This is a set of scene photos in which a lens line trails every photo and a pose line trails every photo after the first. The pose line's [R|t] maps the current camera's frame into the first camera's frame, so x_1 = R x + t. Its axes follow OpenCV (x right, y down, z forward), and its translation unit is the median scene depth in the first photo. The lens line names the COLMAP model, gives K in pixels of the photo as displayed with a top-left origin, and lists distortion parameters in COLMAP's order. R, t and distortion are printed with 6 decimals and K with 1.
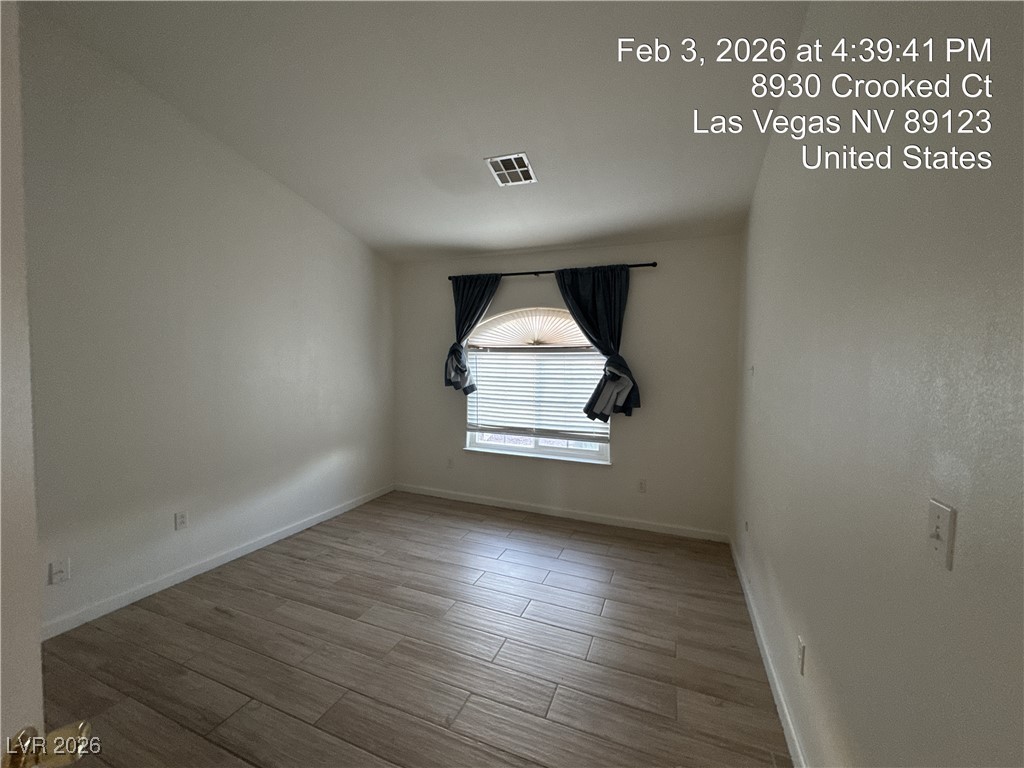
lens RADIAL K [[408.9, 0, 510.3], [0, 408.9, 386.2], [0, 0, 1]] dist [-0.008524, -0.000439]
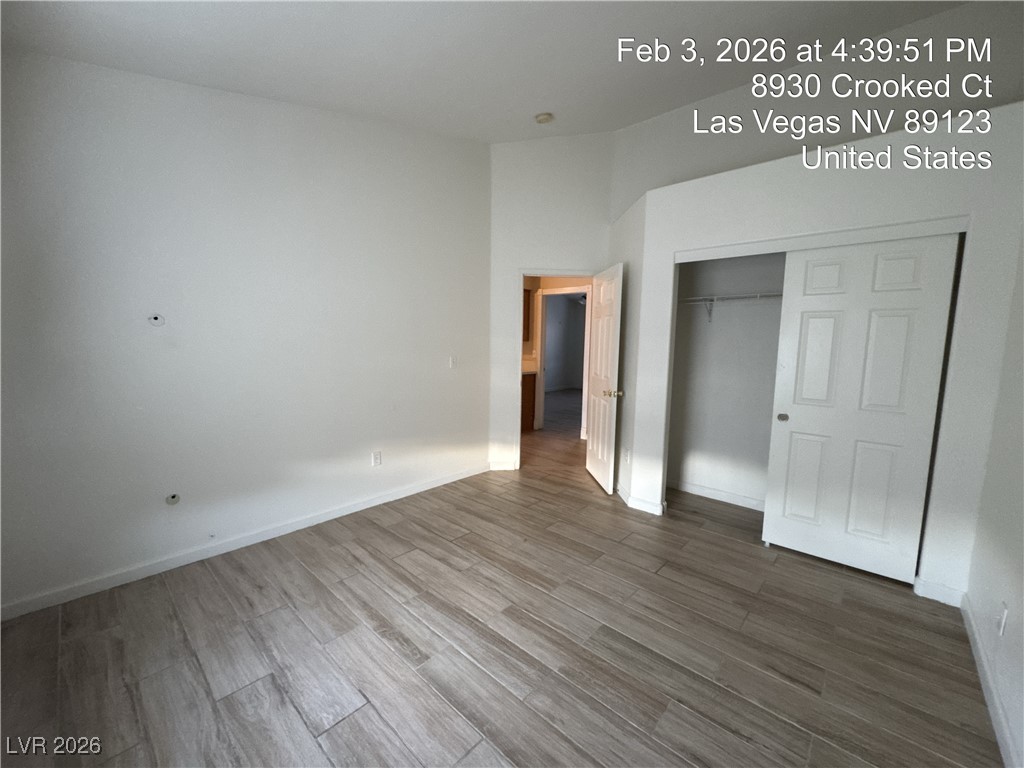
lens RADIAL K [[408.9, 0, 510.3], [0, 408.9, 386.2], [0, 0, 1]] dist [-0.008524, -0.000439]
pose [[-0.934839, -0.075748, 0.346899, -0.447846], [-0.017781, 0.985741, 0.167329, -0.063609], [-0.354628, 0.150257, -0.922855, 1.758084]]
